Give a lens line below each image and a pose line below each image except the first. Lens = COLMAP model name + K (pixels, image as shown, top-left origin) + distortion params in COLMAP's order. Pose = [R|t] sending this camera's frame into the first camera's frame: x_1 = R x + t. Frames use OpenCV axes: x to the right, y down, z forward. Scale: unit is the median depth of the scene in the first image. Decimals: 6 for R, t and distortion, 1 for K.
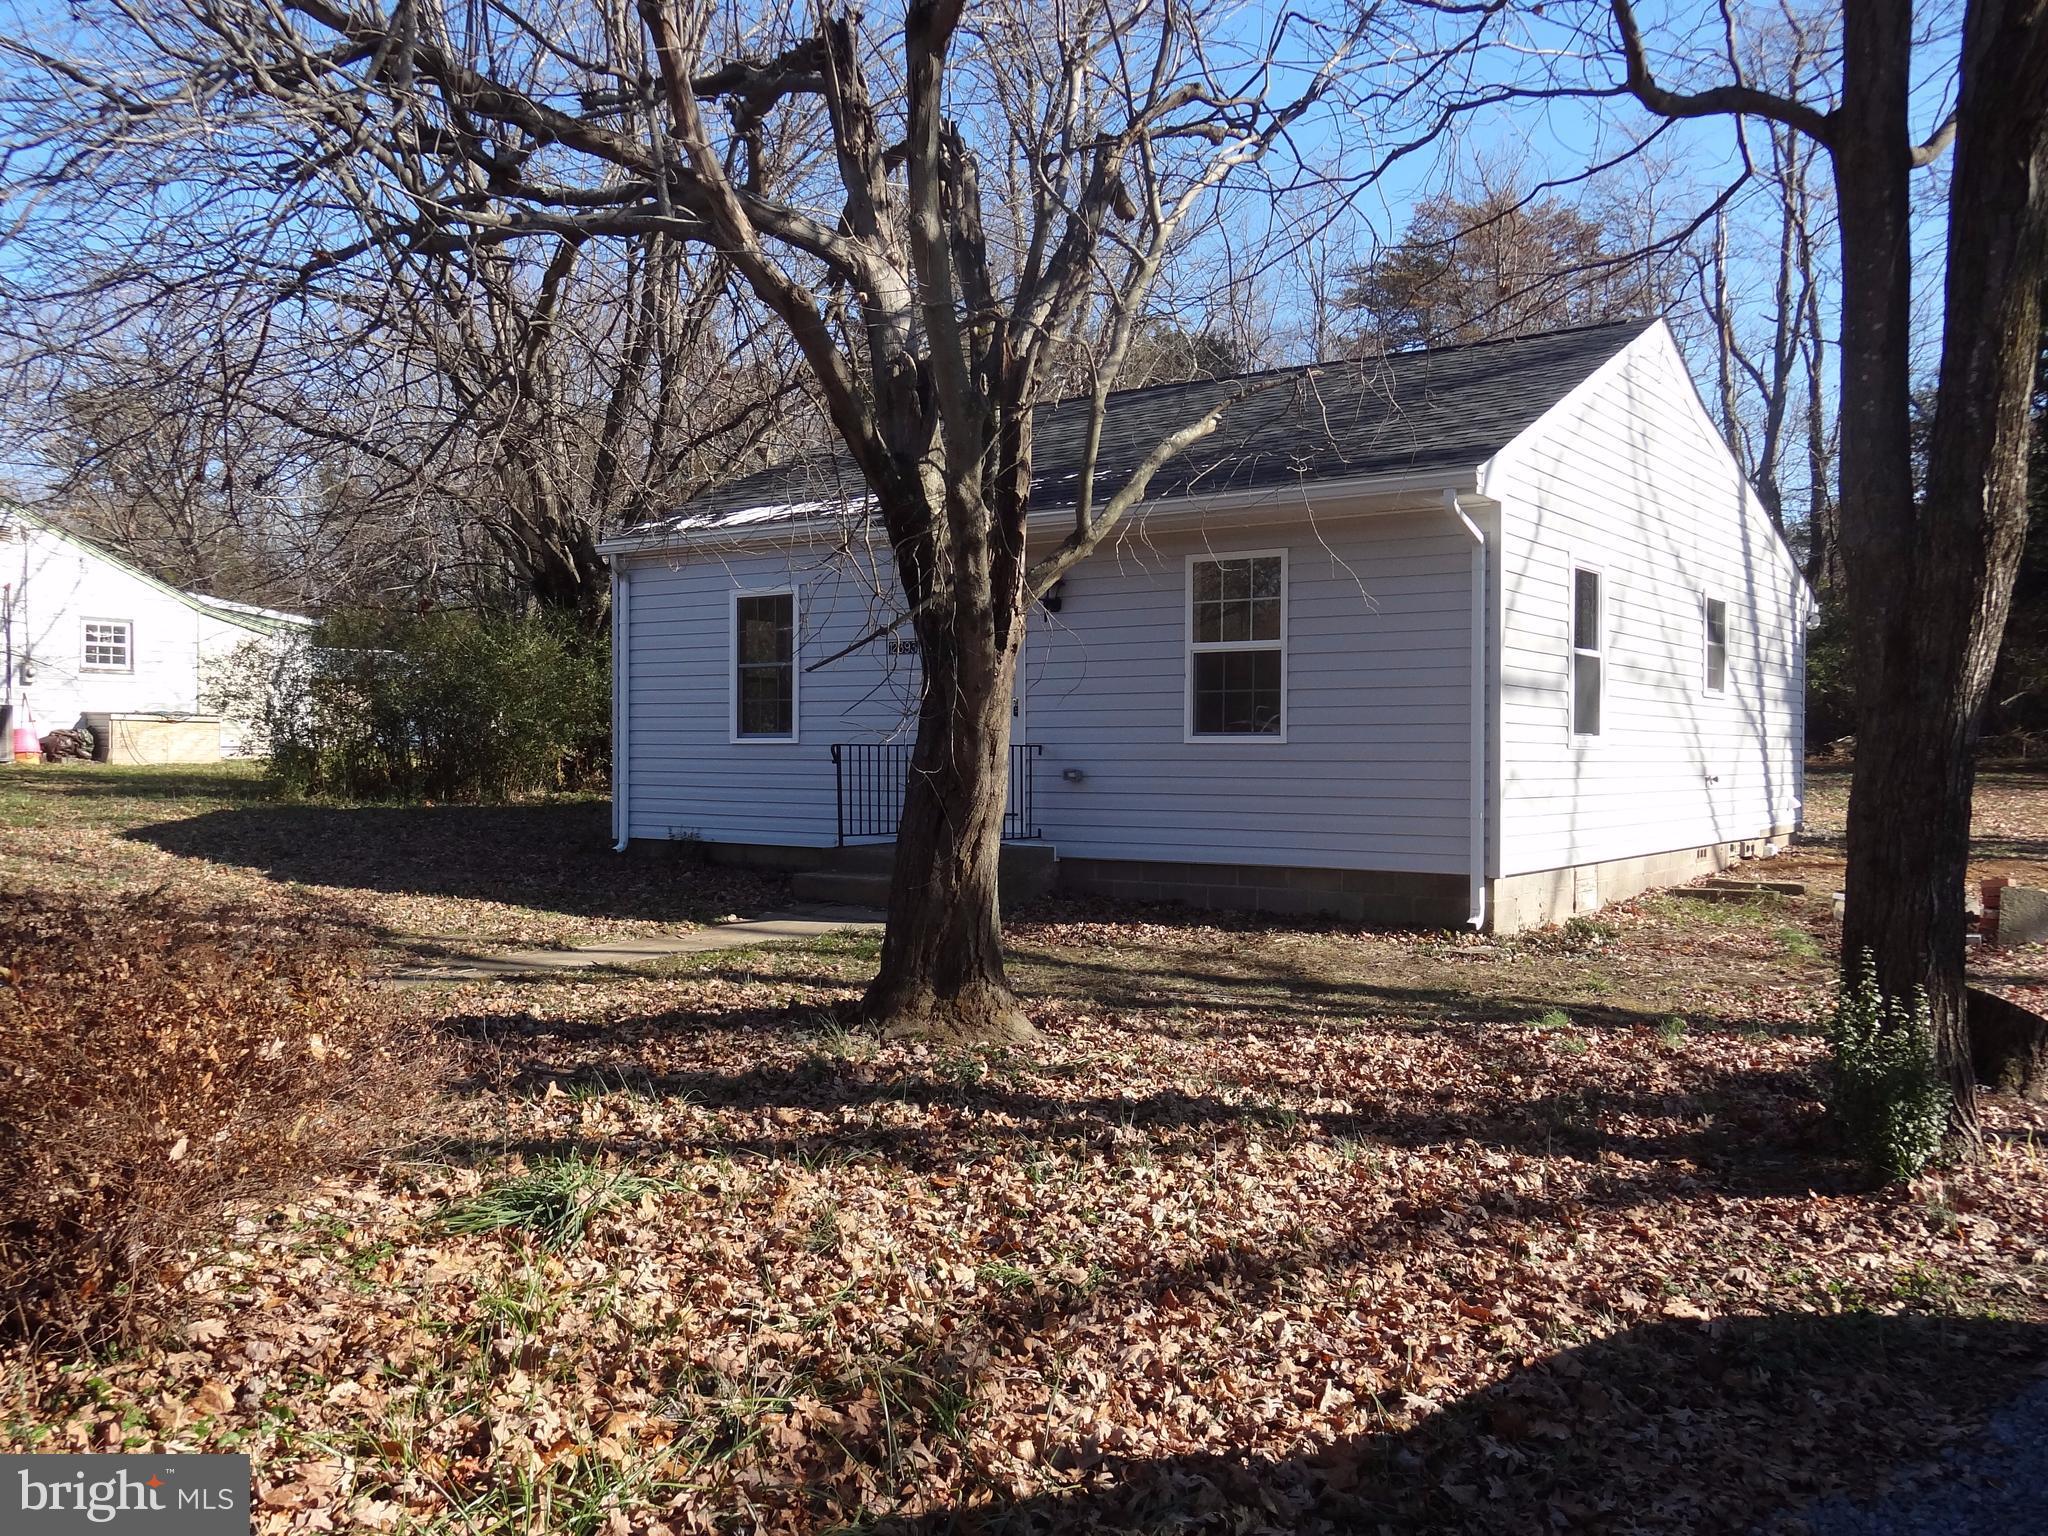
lens RADIAL K [[1777.3, 0, 1030.3], [0, 1777.3, 766.1], [0, 0, 1]] dist [0.005258, 0.023798]
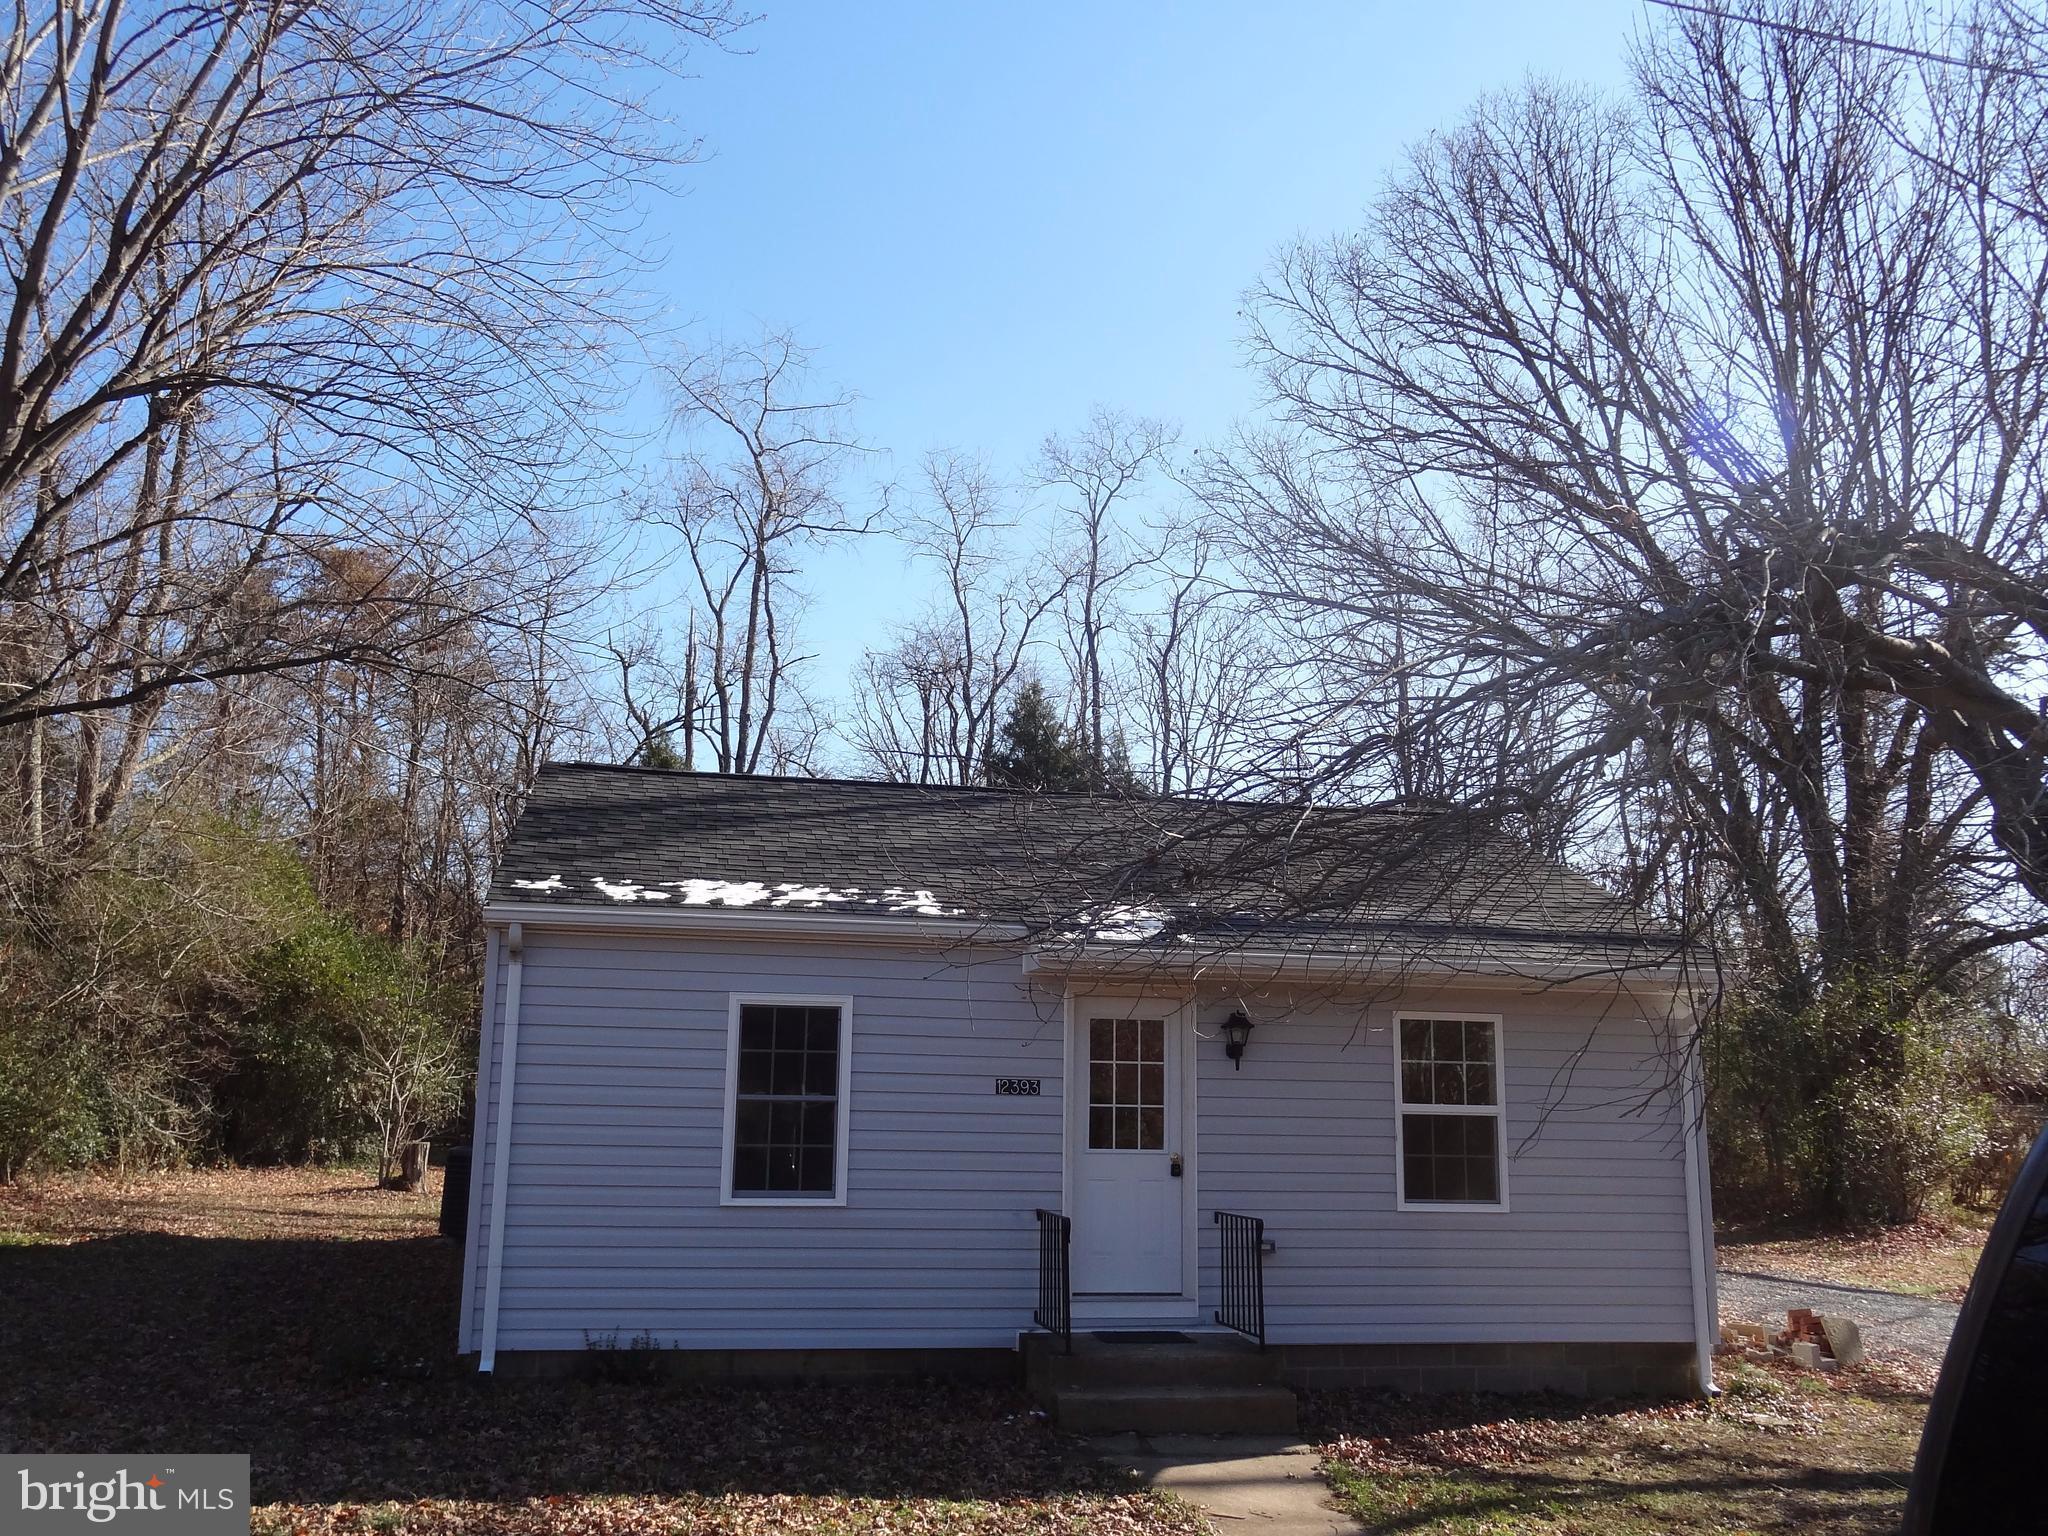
lens RADIAL K [[1777.3, 0, 1016.1], [0, 1777.3, 757.8], [0, 0, 1]] dist [0.005258, 0.023798]
pose [[0.685317, 0.172608, 0.707493, -0.766470], [-0.002729, 0.972107, -0.234523, -0.024763], [-0.728239, 0.158792, 0.666673, 0.477871]]
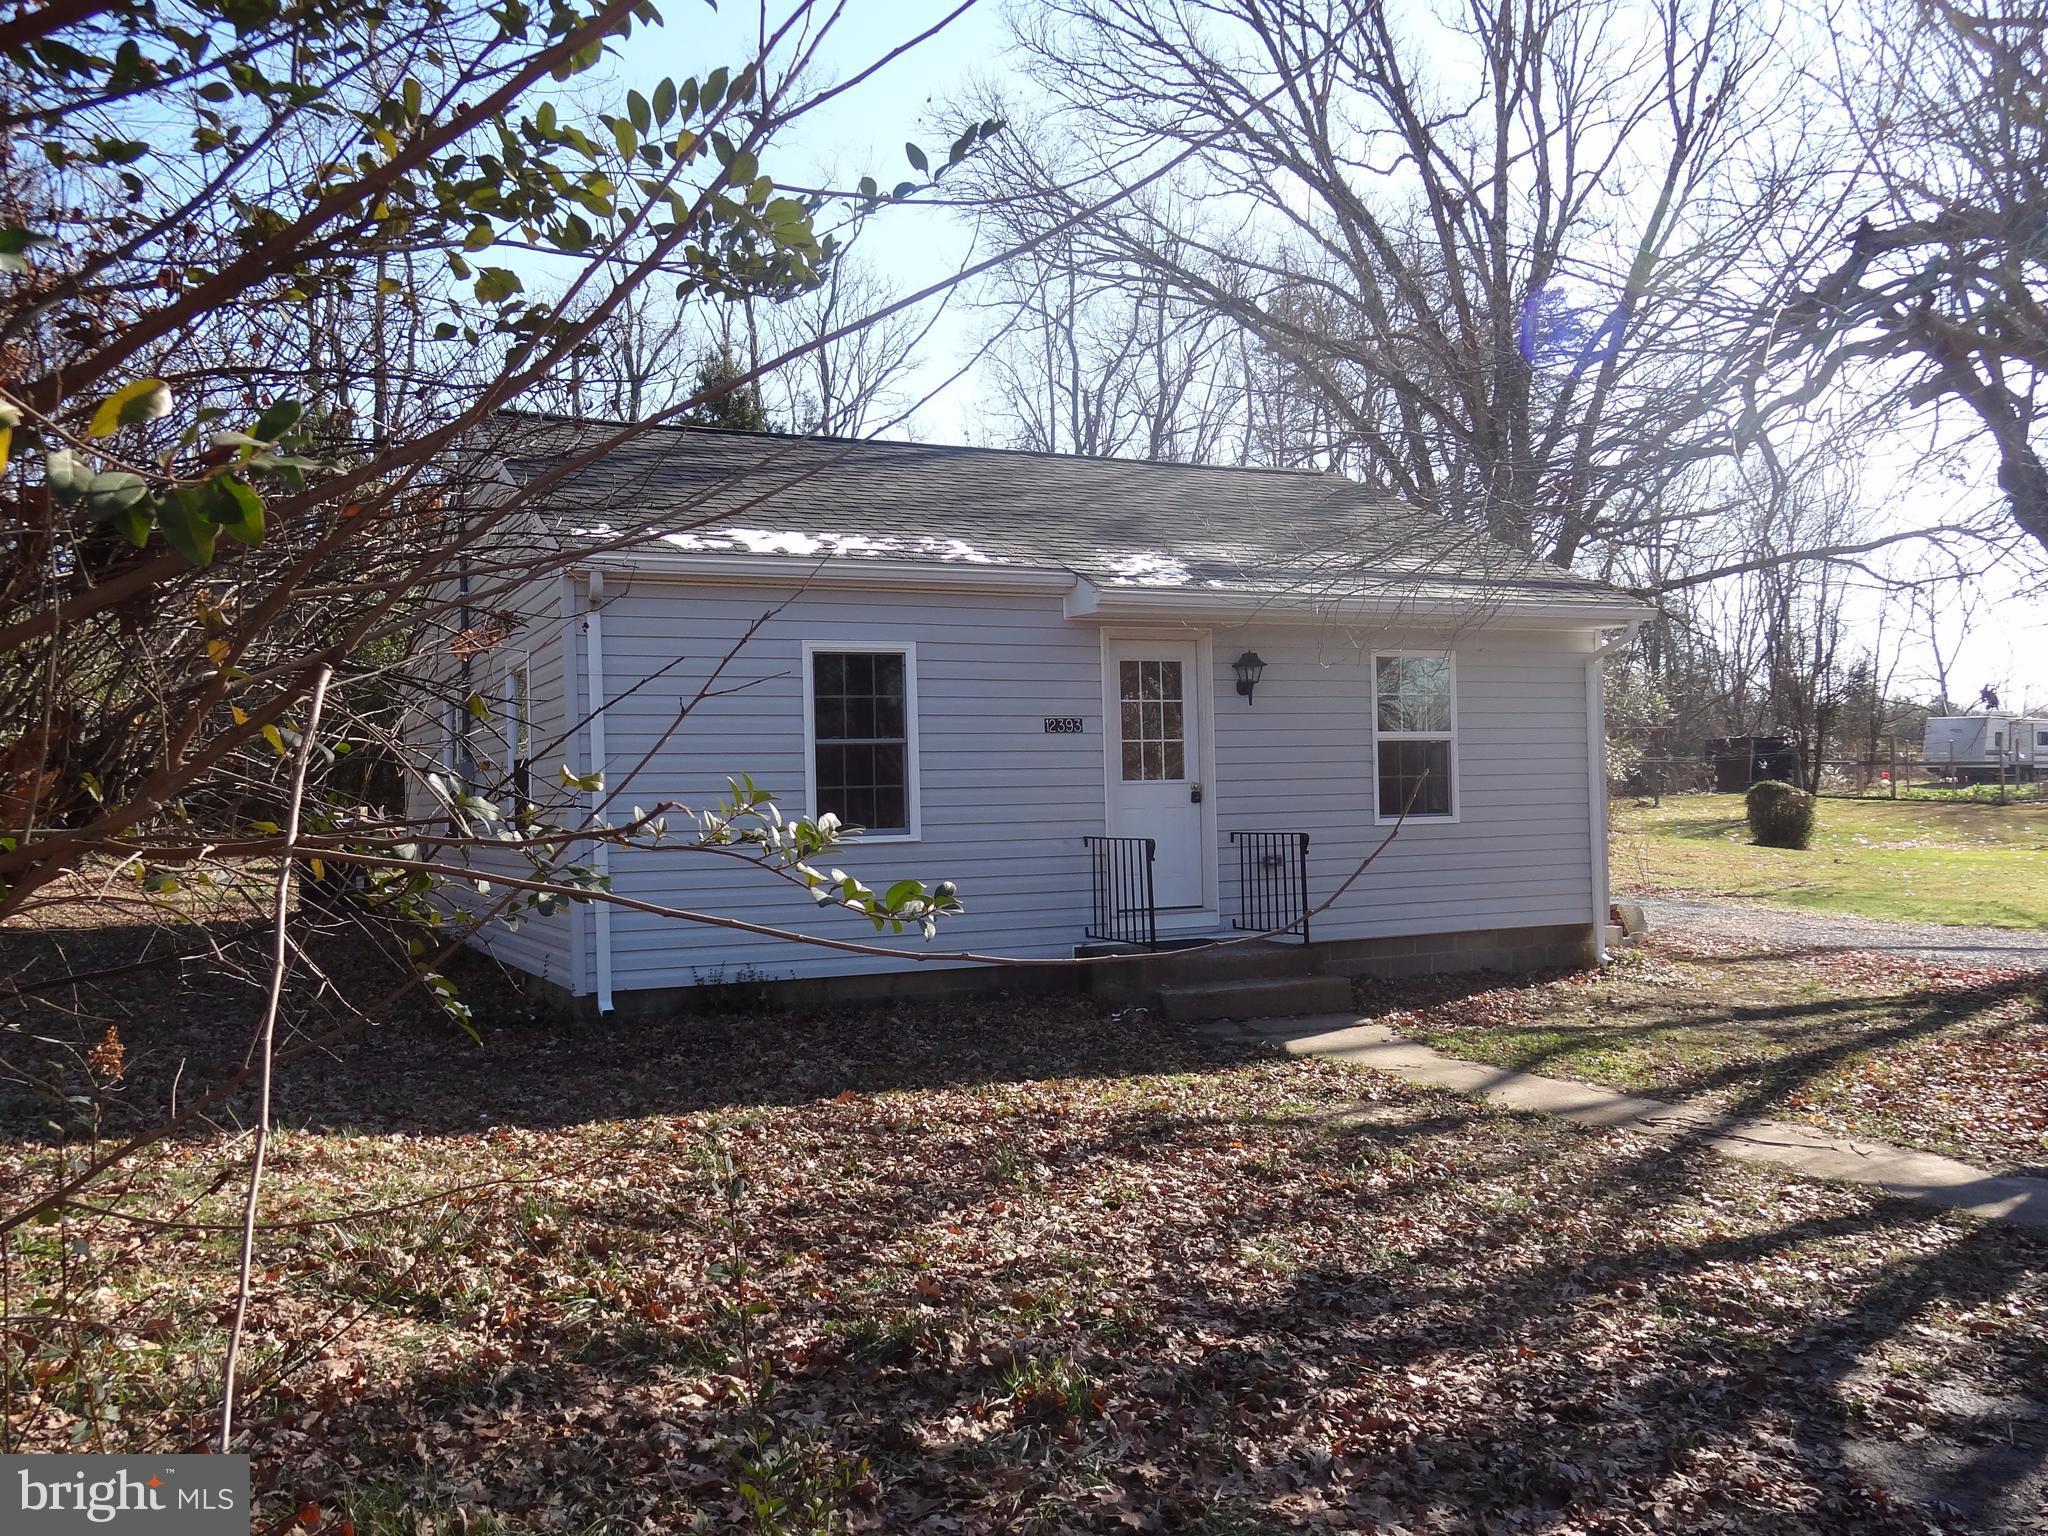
lens RADIAL K [[1777.3, 0, 1018.4], [0, 1777.3, 777.9], [0, 0, 1]] dist [0.005258, 0.023798]
pose [[0.480534, 0.012579, 0.876886, -0.951903], [0.045164, 0.998215, -0.039069, -0.009234], [-0.875813, 0.058377, 0.479108, 0.675526]]
